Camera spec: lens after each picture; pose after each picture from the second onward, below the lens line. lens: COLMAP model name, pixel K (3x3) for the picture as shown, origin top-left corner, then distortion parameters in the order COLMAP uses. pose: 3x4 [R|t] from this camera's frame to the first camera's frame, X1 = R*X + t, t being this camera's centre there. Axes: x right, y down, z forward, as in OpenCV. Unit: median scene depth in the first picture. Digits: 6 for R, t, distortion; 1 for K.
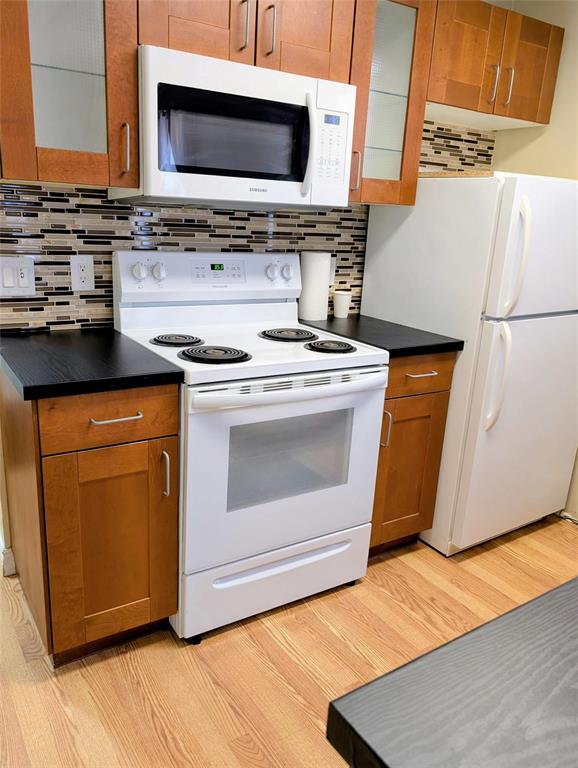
lens RADIAL K [[614.0, 0, 289.0], [0, 614.0, 384.8], [0, 0, 1]] dist [0.013672, 0.013615]
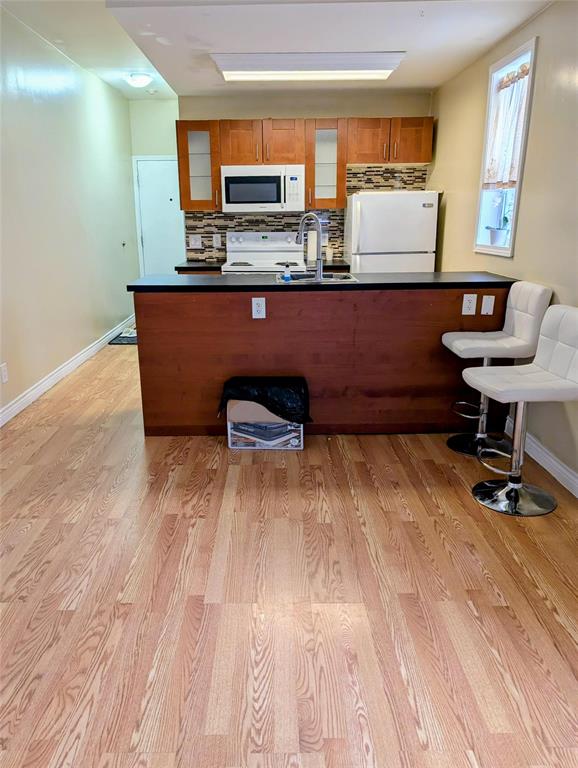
lens RADIAL K [[568.5, 0, 288.0], [0, 568.5, 384.4], [0, 0, 1]] dist [0.014822, -0.001265]
pose [[0.846242, 0.098263, -0.523659, 1.372142], [-0.092877, 0.995004, 0.036618, 0.350716], [0.524641, 0.017648, 0.851140, -1.046374]]
